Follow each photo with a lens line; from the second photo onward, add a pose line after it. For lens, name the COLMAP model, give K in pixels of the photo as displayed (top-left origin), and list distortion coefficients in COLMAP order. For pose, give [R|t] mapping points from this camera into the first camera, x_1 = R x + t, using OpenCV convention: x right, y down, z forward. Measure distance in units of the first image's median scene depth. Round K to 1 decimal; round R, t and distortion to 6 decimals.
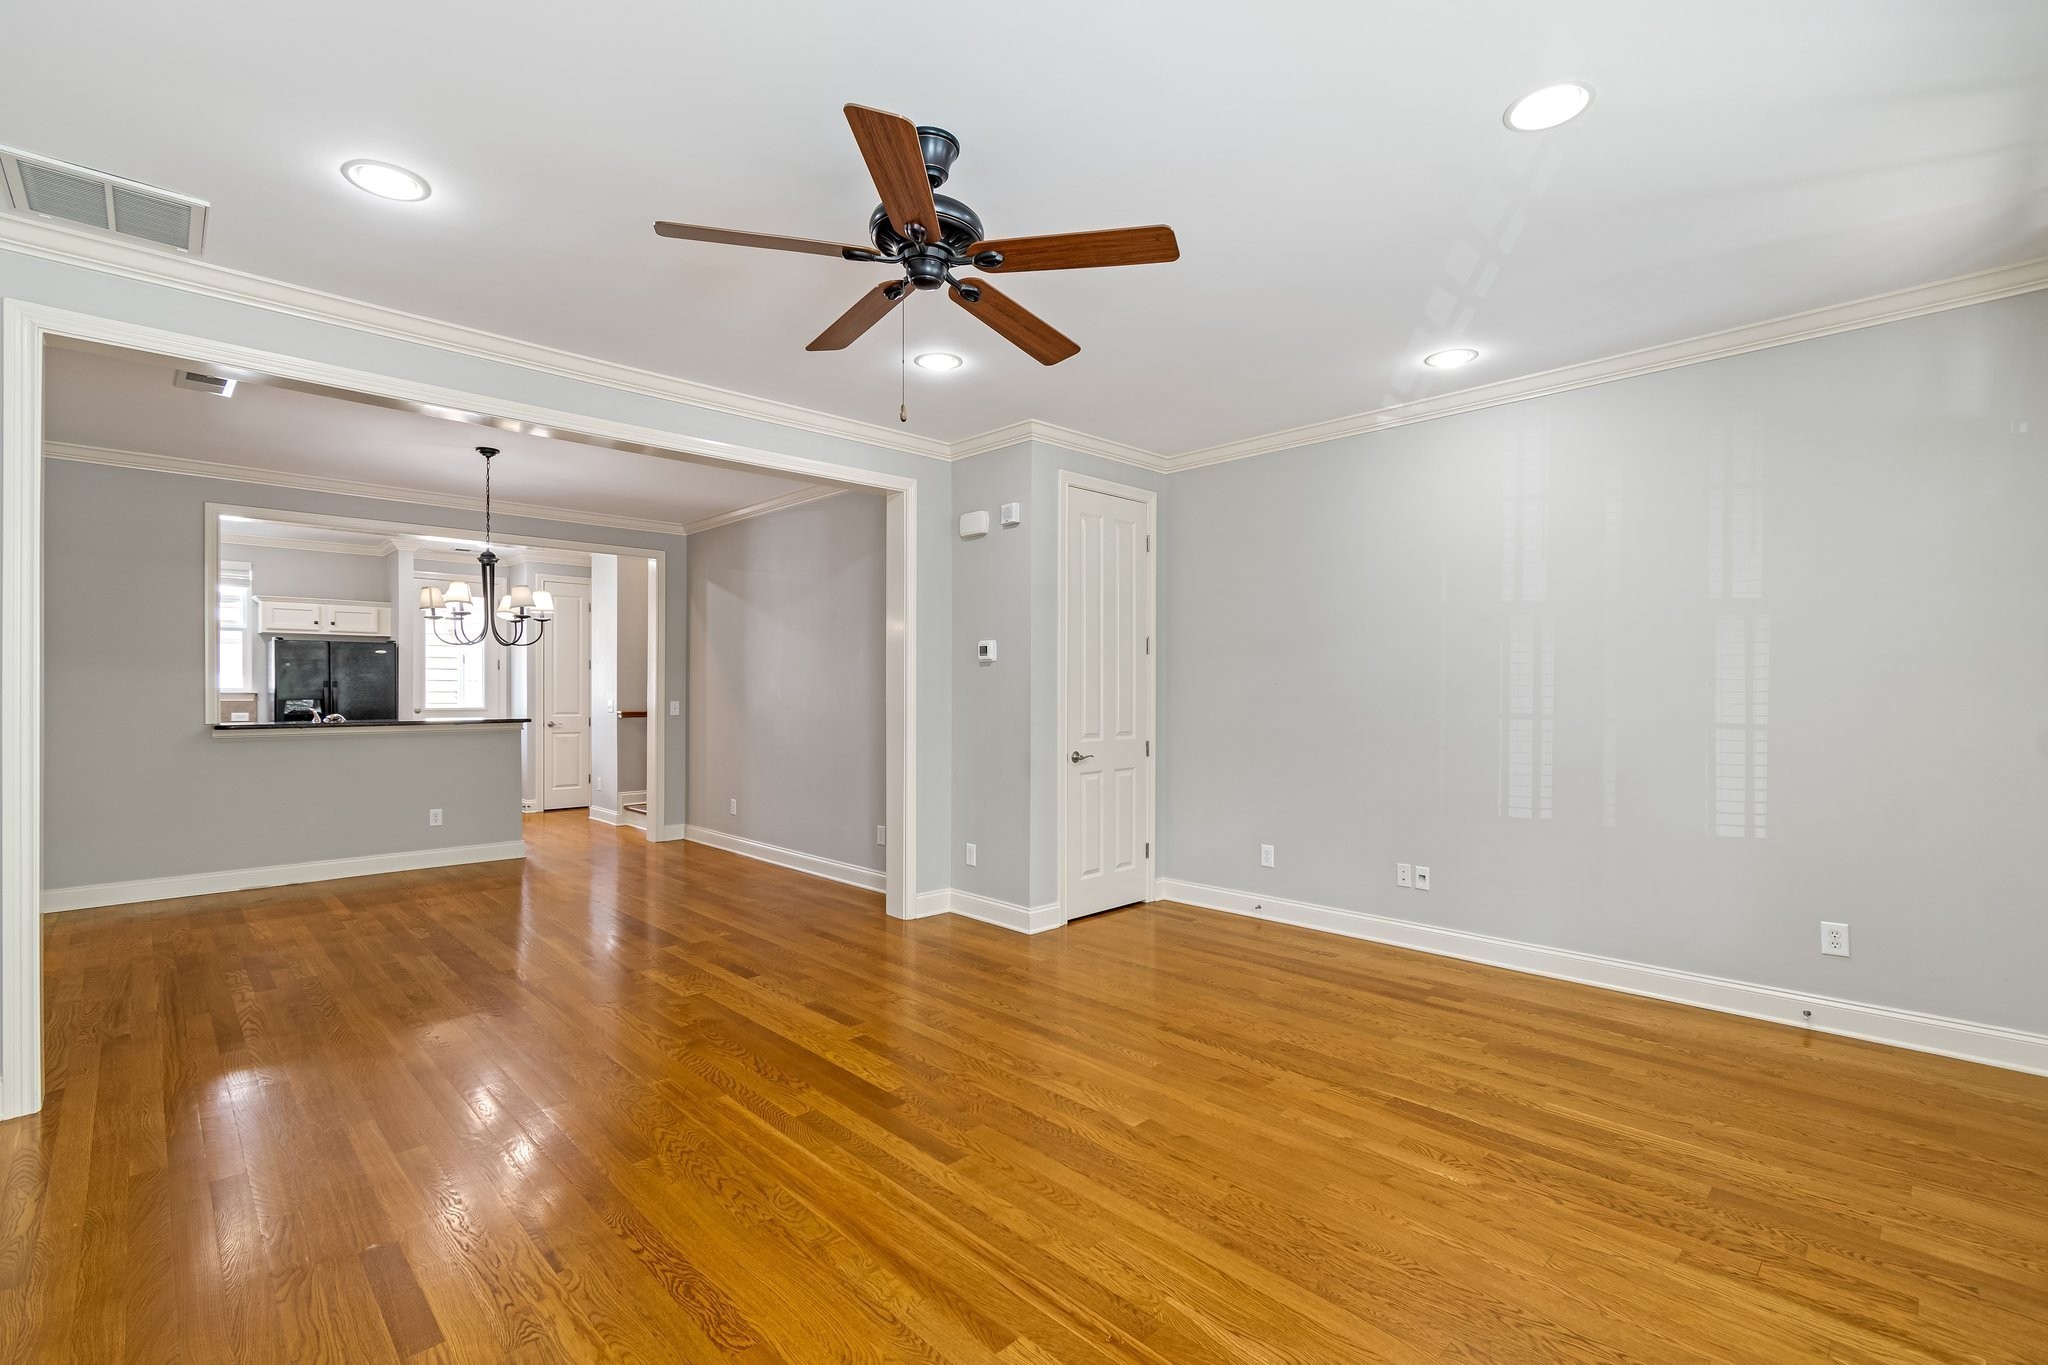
lens RADIAL K [[909.1, 0, 1026.4], [0, 909.1, 689.5], [0, 0, 1]] dist [0.001980, -0.000007]
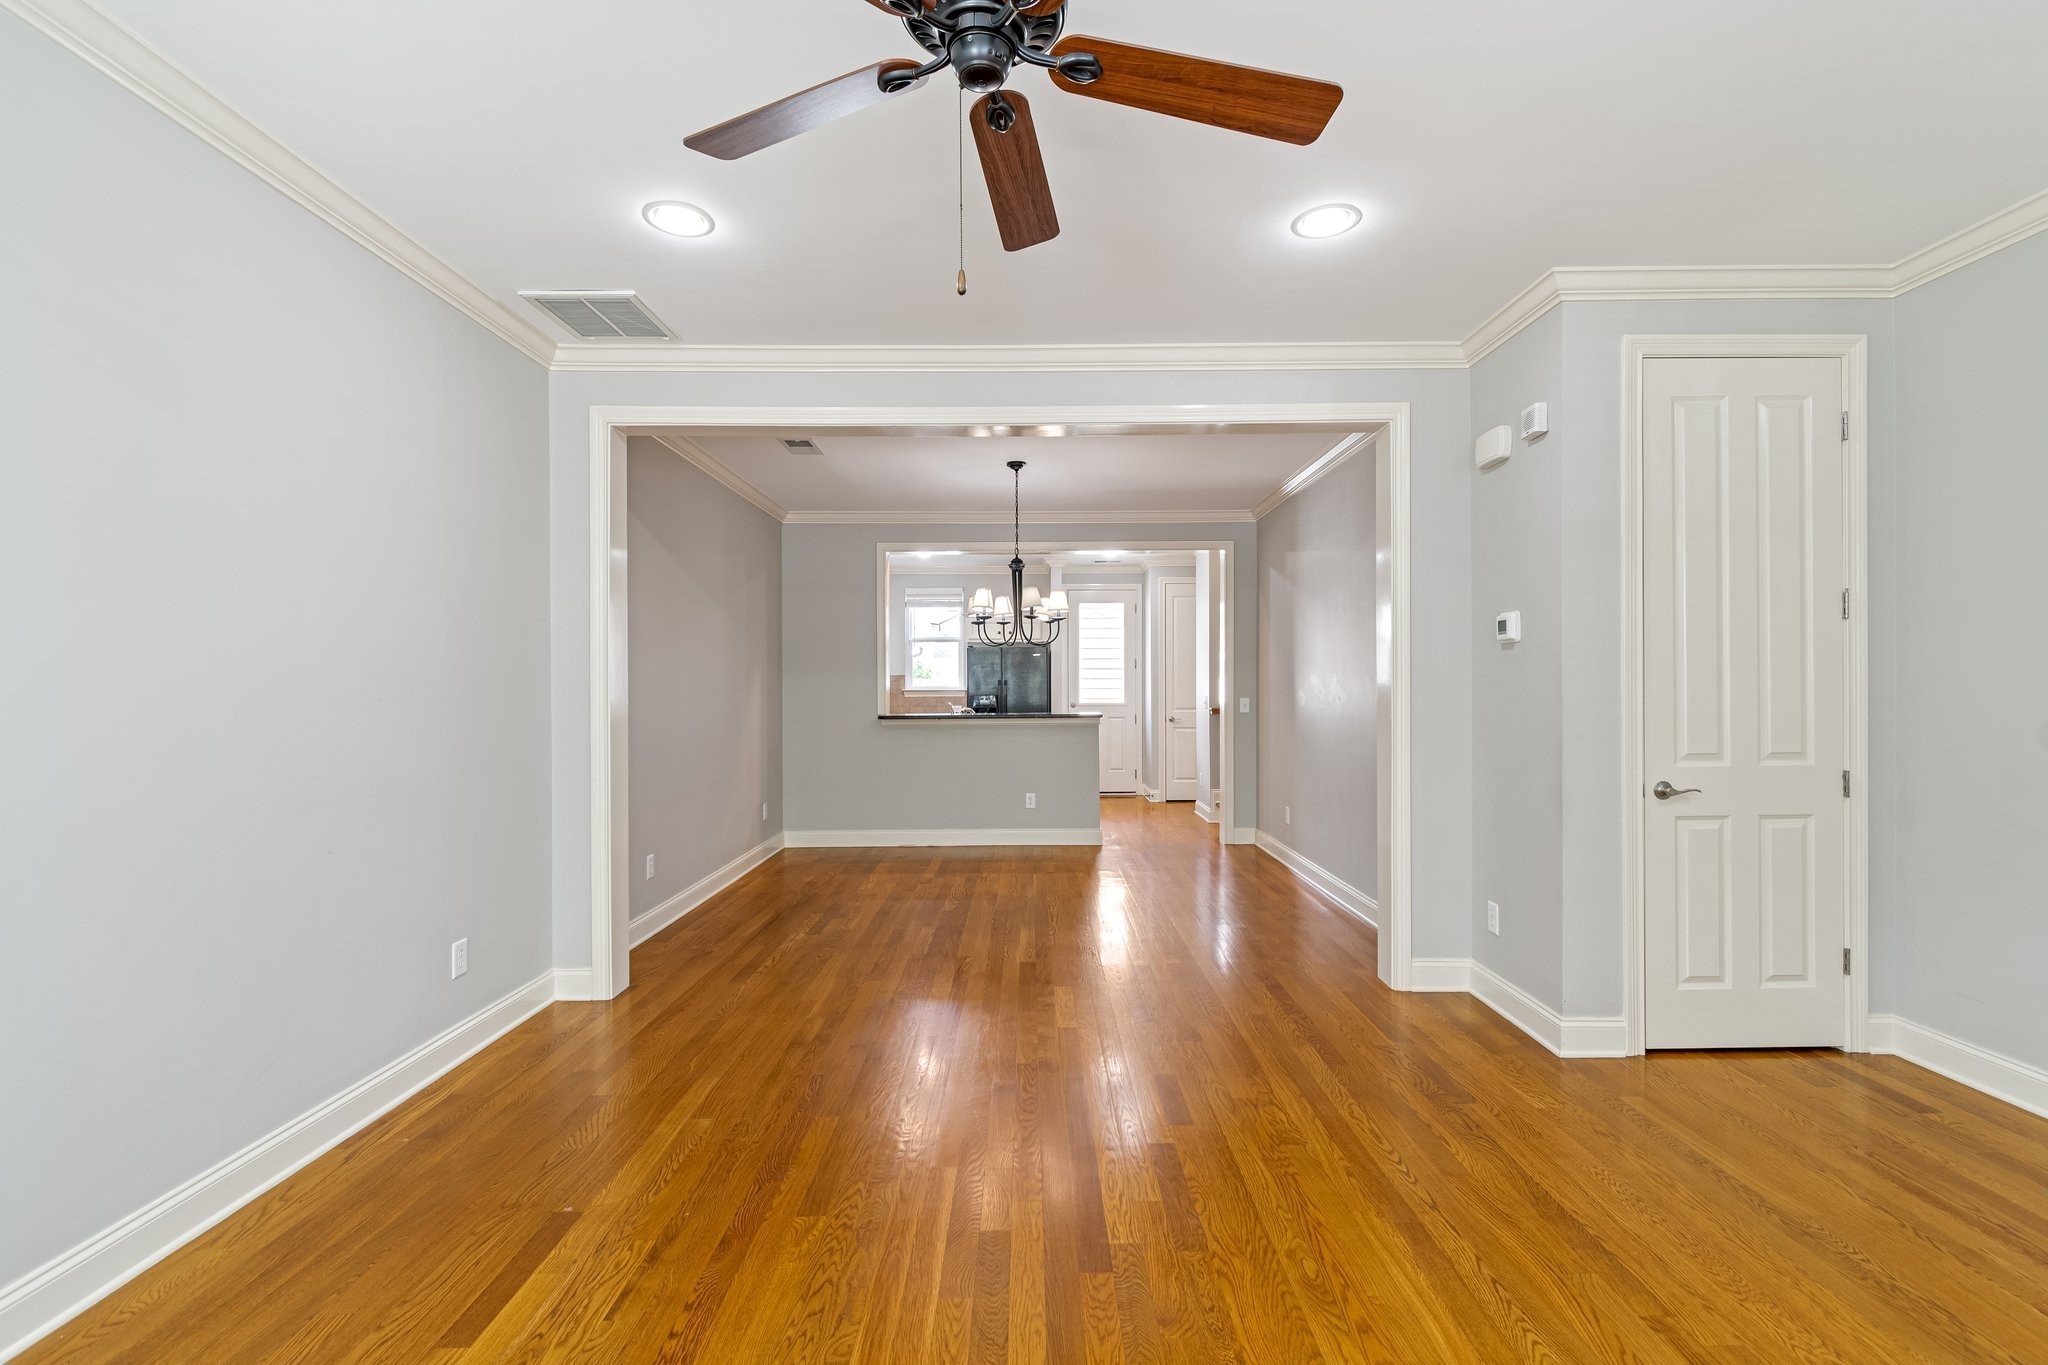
lens RADIAL K [[912.2, 0, 1038.4], [0, 912.2, 686.9], [0, 0, 1]] dist [0.001191, -0.000176]
pose [[0.723551, -0.005224, -0.690251, 0.178034], [0.006826, 0.999977, -0.000412, 0.000694], [0.690237, -0.004413, 0.723570, 0.253952]]
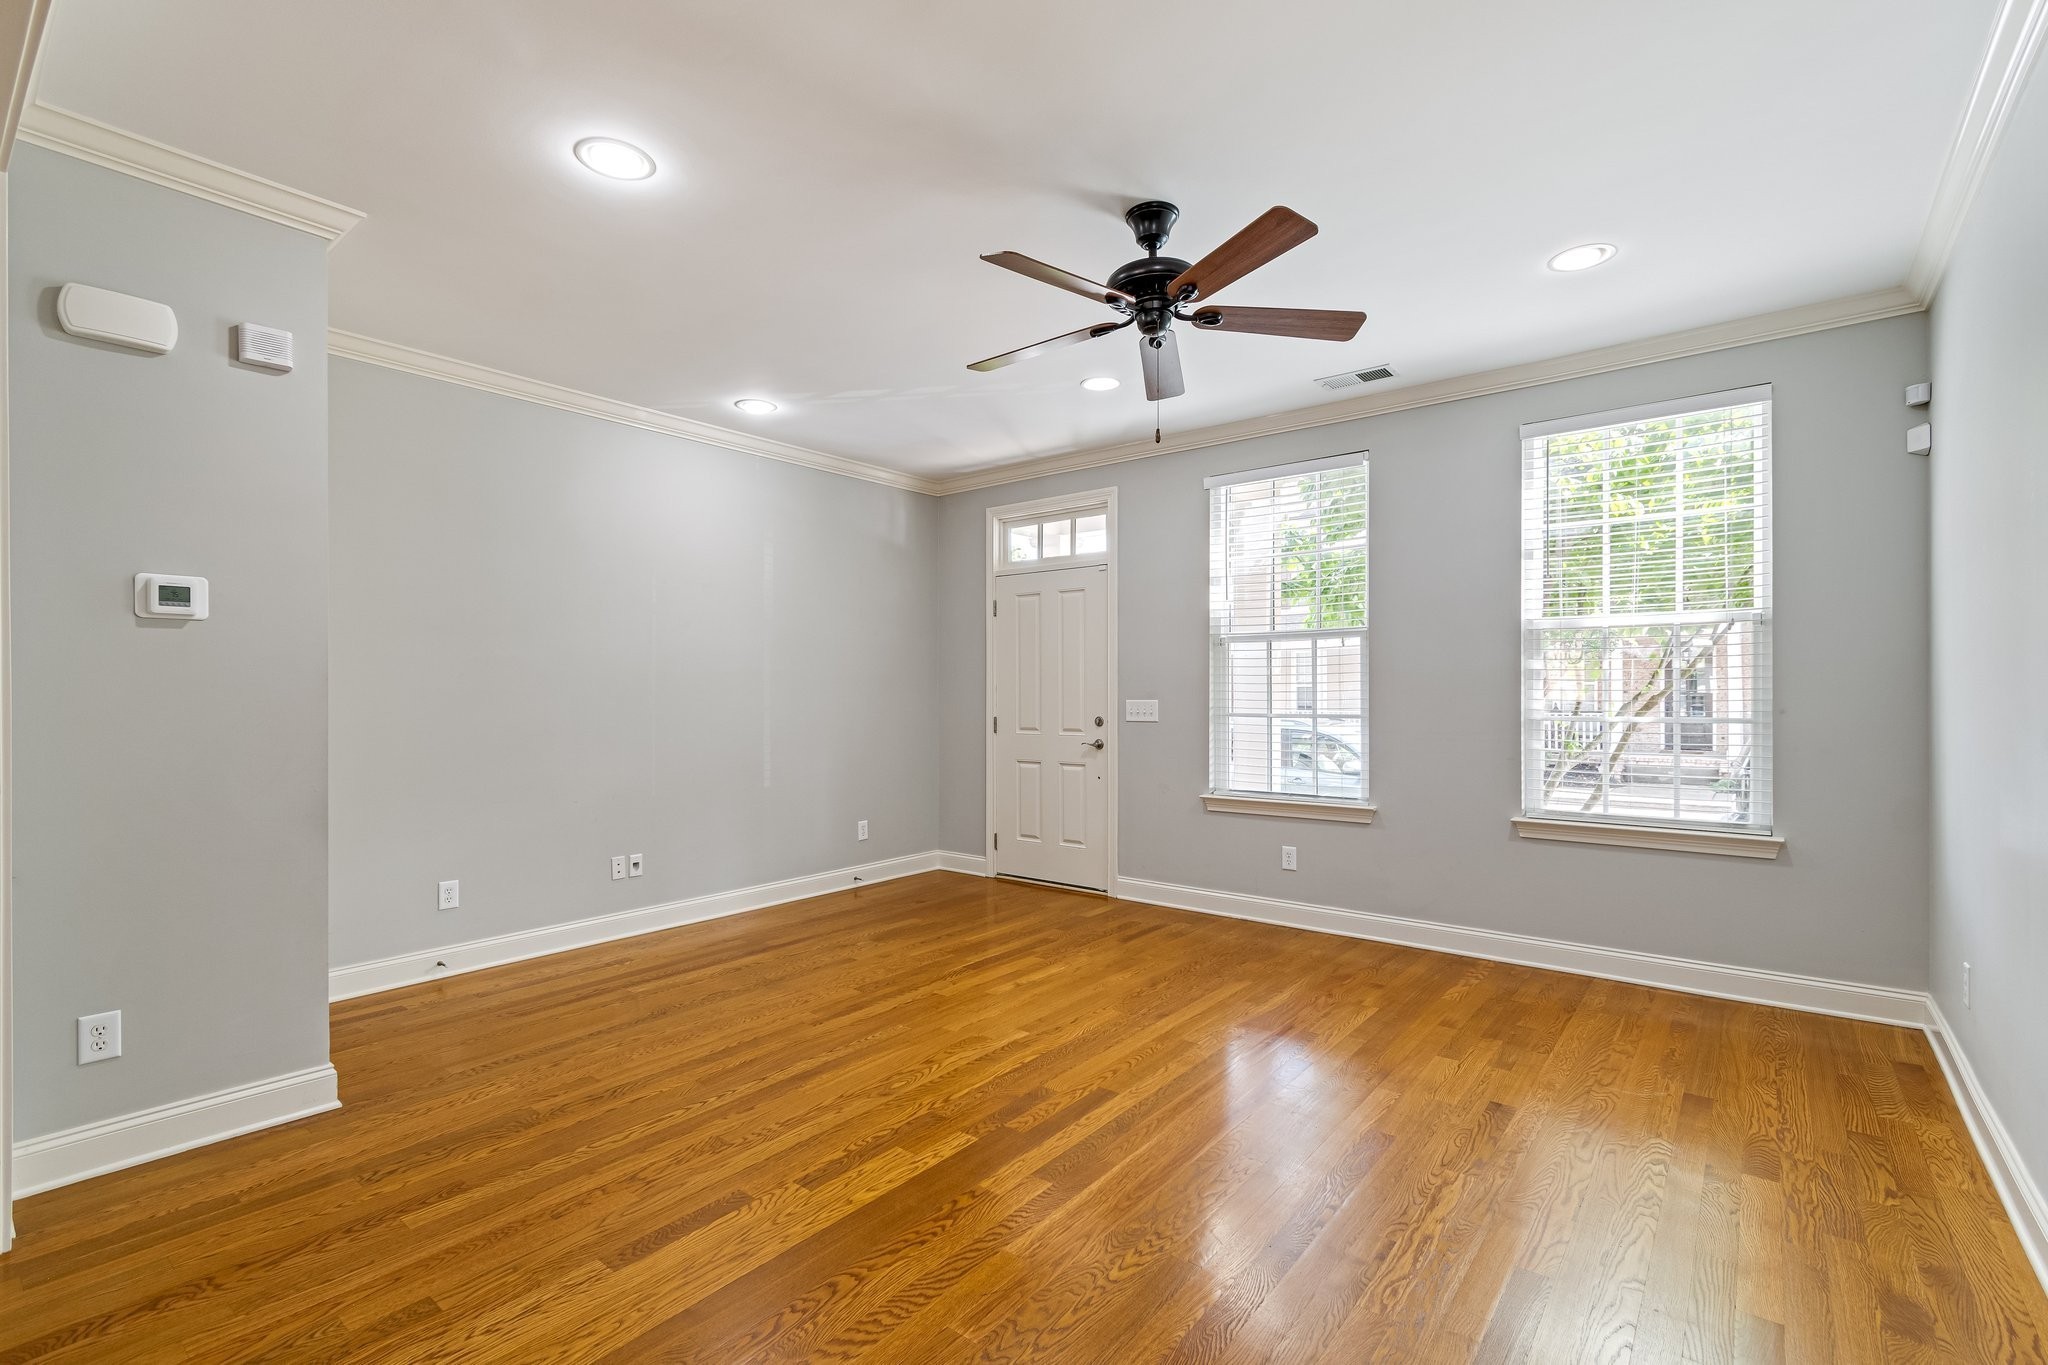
lens RADIAL K [[919.9, 0, 1026.2], [0, 919.9, 692.7], [0, 0, 1]] dist [0.000675, -0.000187]
pose [[-0.122869, 0.001199, 0.992422, -0.594156], [0.001299, 0.999999, -0.001047, 0.010263], [-0.992422, 0.001161, -0.122870, 0.613325]]
